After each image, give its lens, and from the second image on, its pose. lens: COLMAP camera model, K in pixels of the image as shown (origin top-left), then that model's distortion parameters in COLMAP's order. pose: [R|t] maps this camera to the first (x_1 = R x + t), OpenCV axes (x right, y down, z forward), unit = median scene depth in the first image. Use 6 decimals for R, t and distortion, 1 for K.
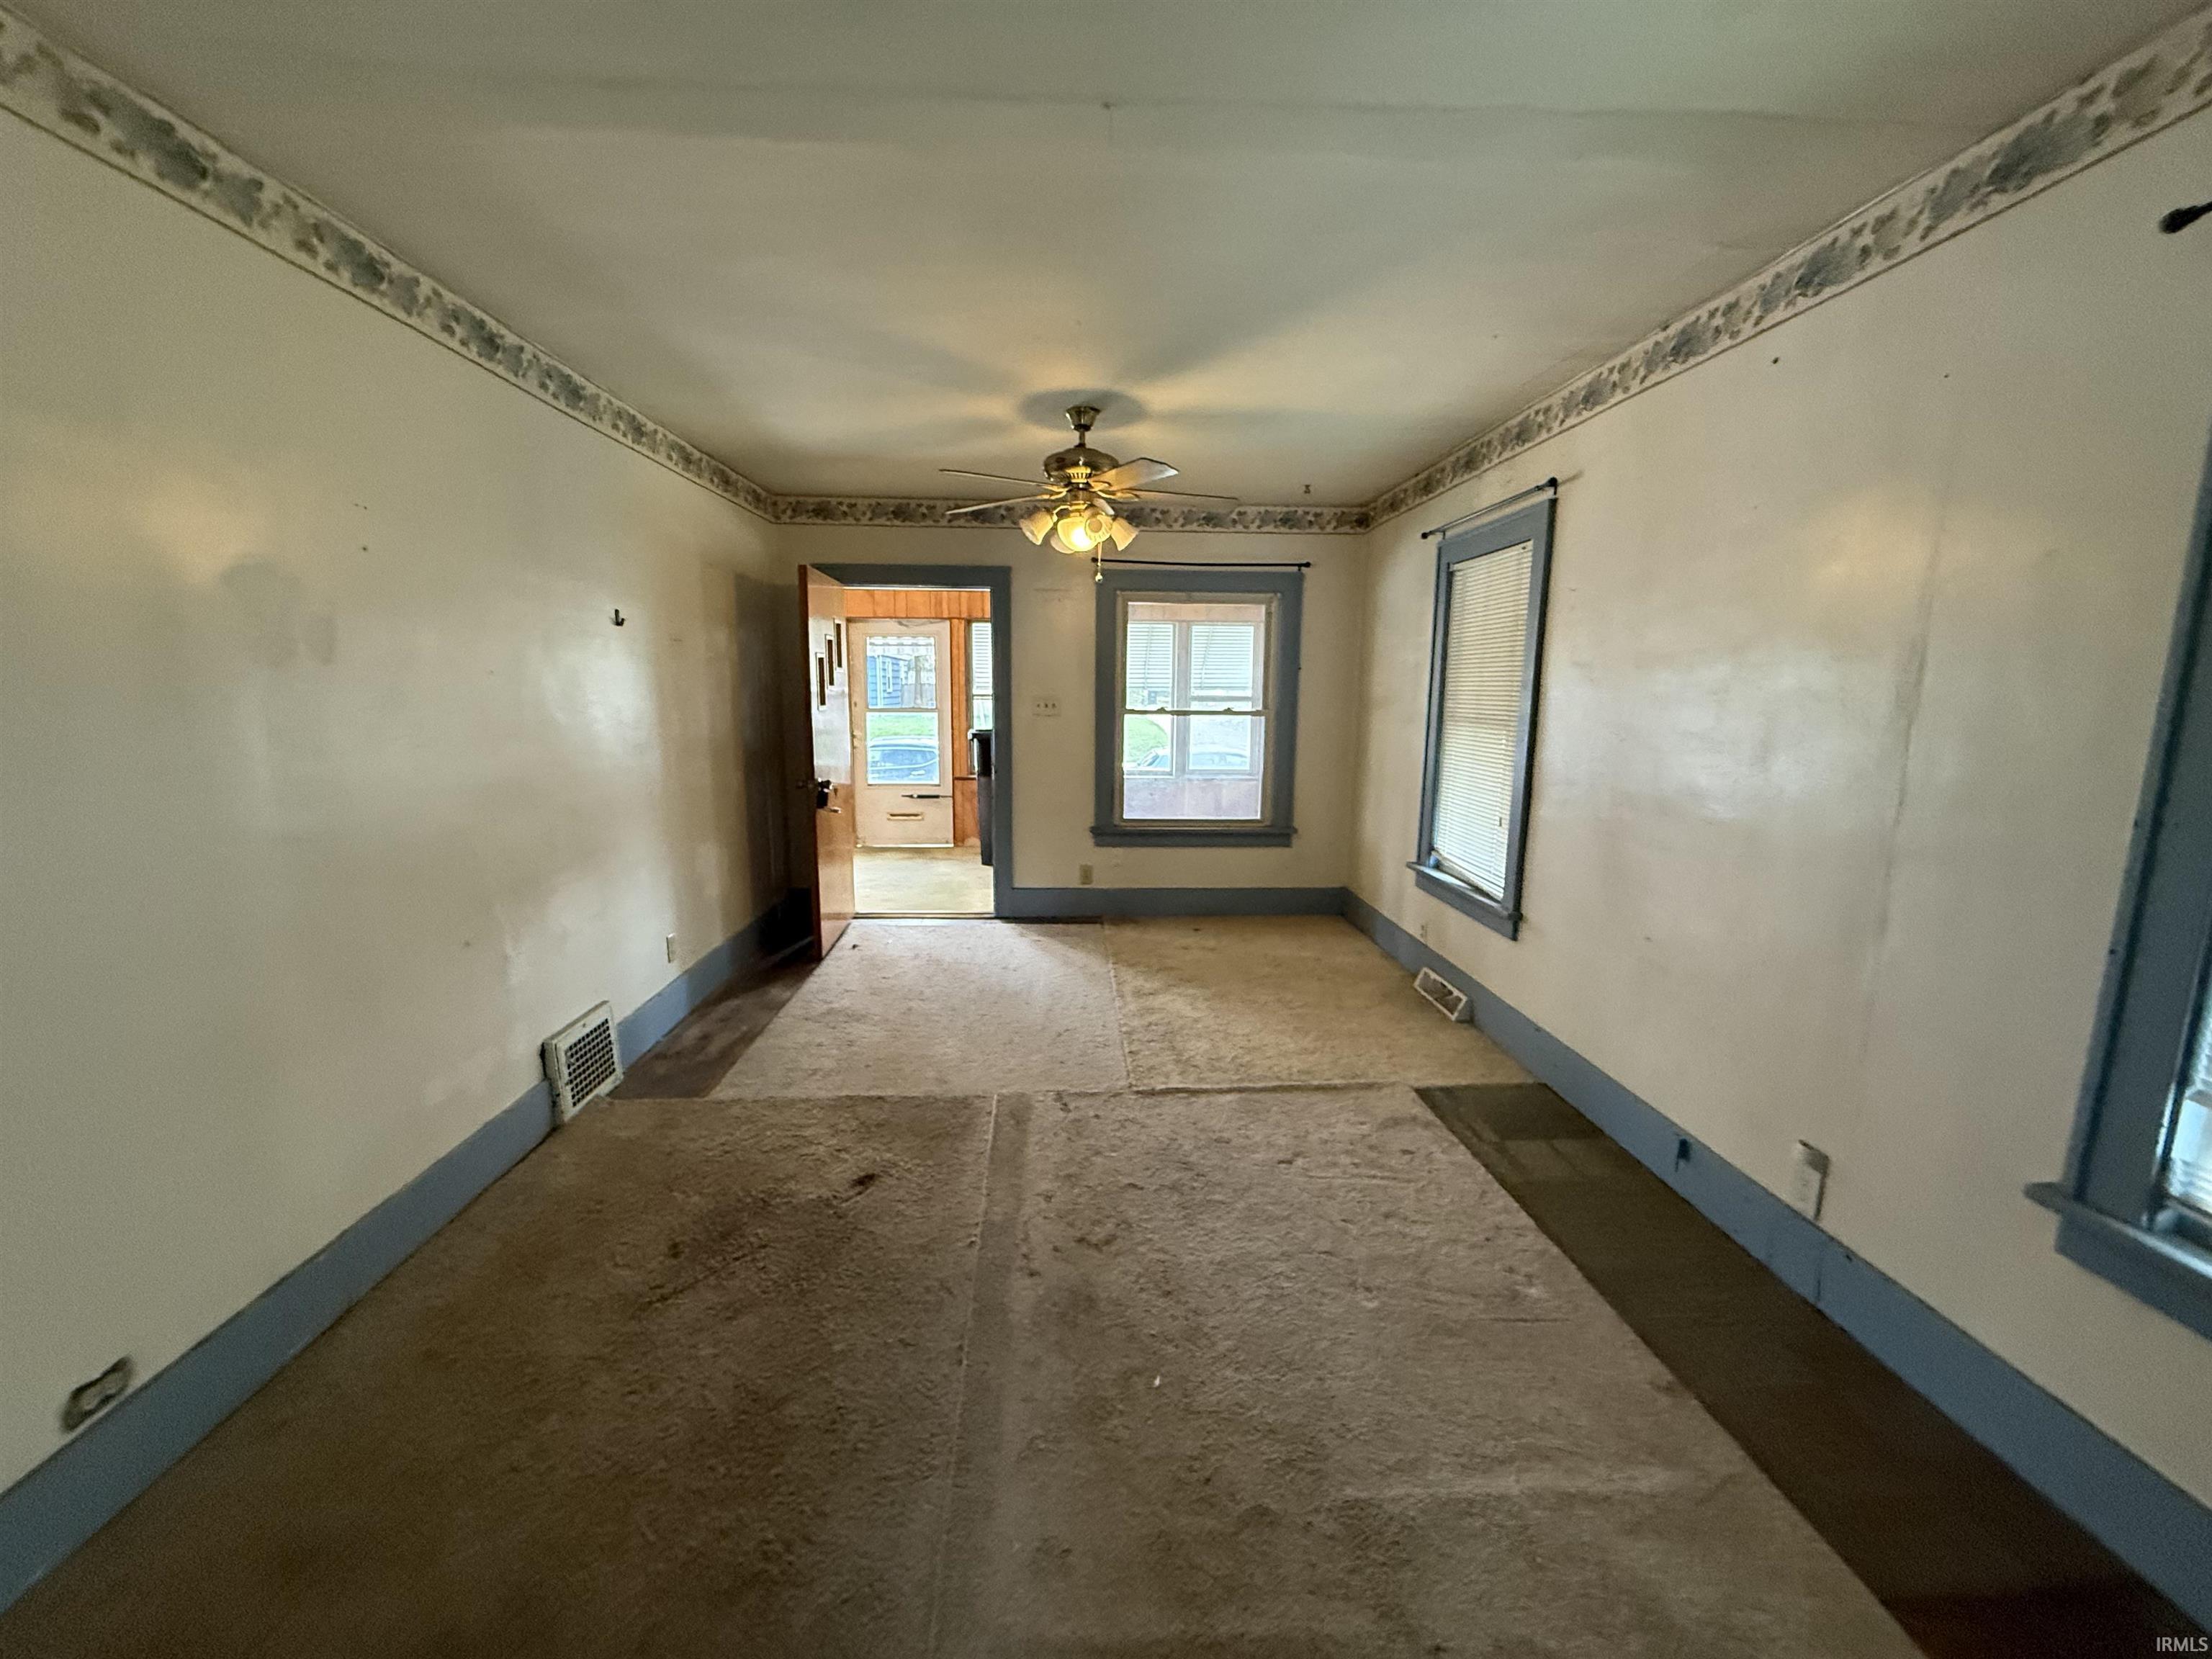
lens RADIAL K [[883.7, 0, 1112.6], [0, 883.7, 835.1], [0, 0, 1]] dist [-0.001894, 0.000866]
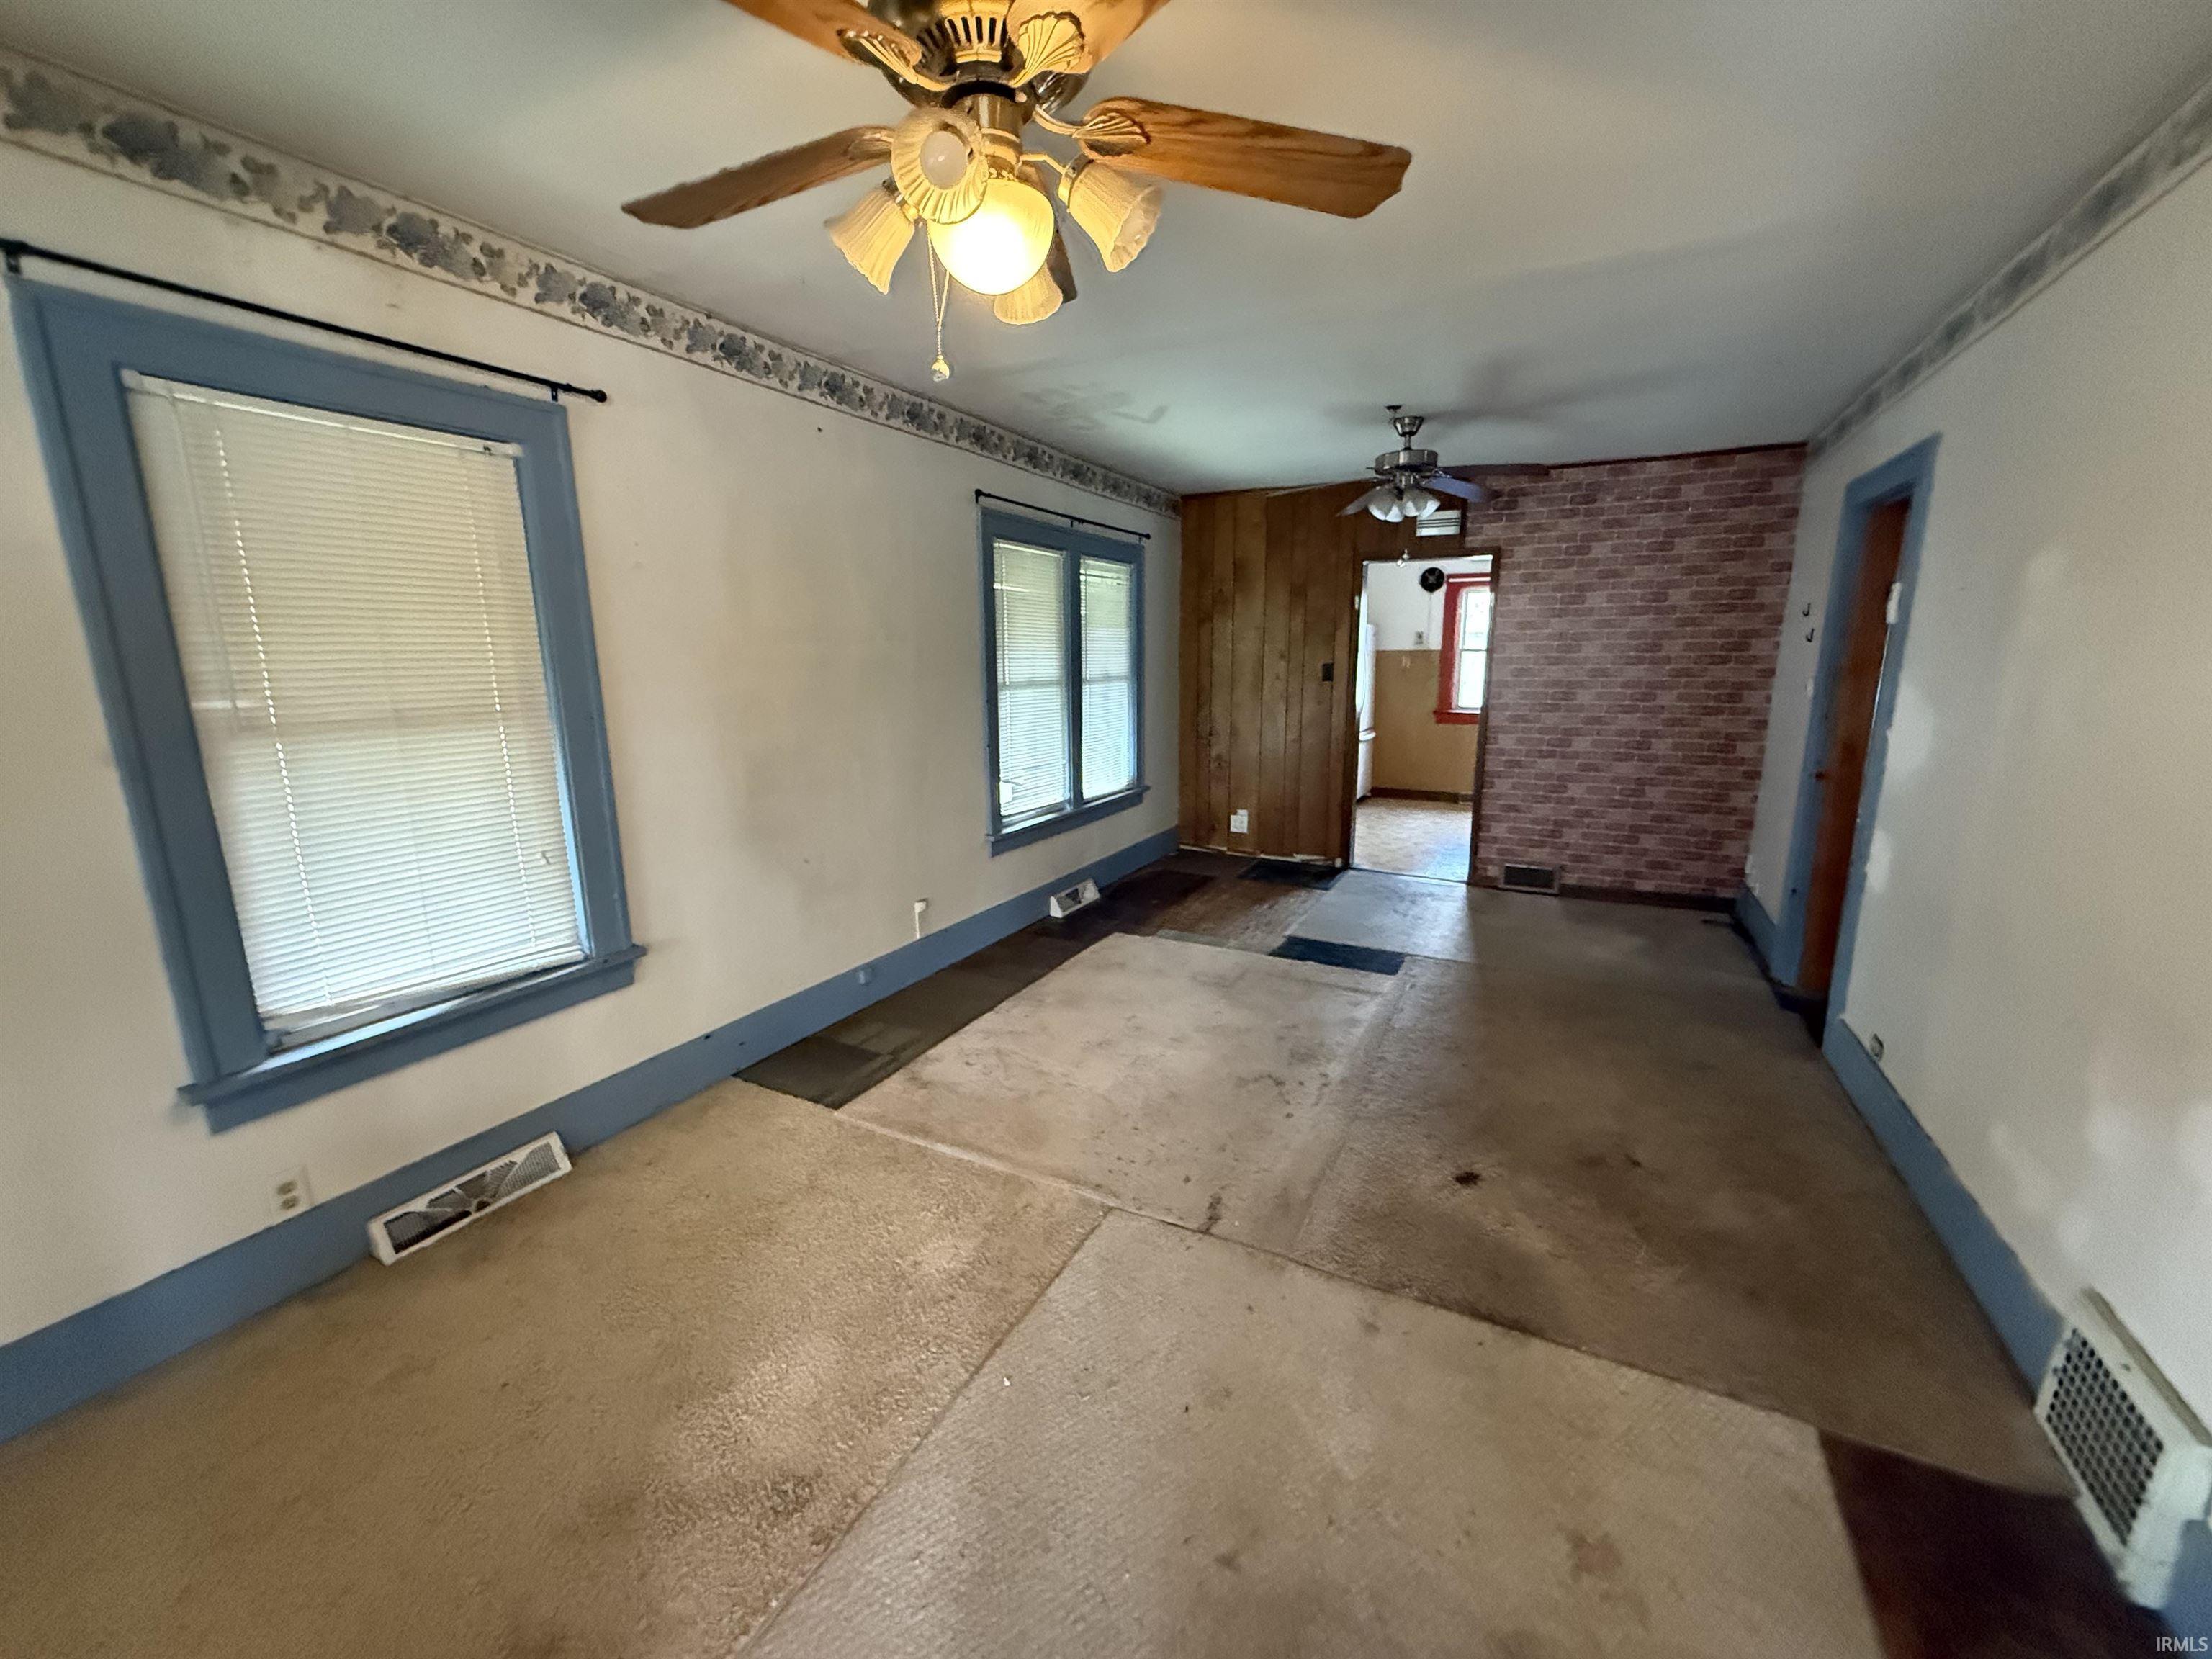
lens RADIAL K [[883.7, 0, 1114.0], [0, 883.7, 827.0], [0, 0, 1]] dist [-0.001894, 0.000866]
pose [[-0.863347, -0.099501, 0.494704, -0.352867], [0.084794, 0.937820, 0.336606, -0.289641], [-0.497436, 0.332556, -0.801227, 1.671842]]
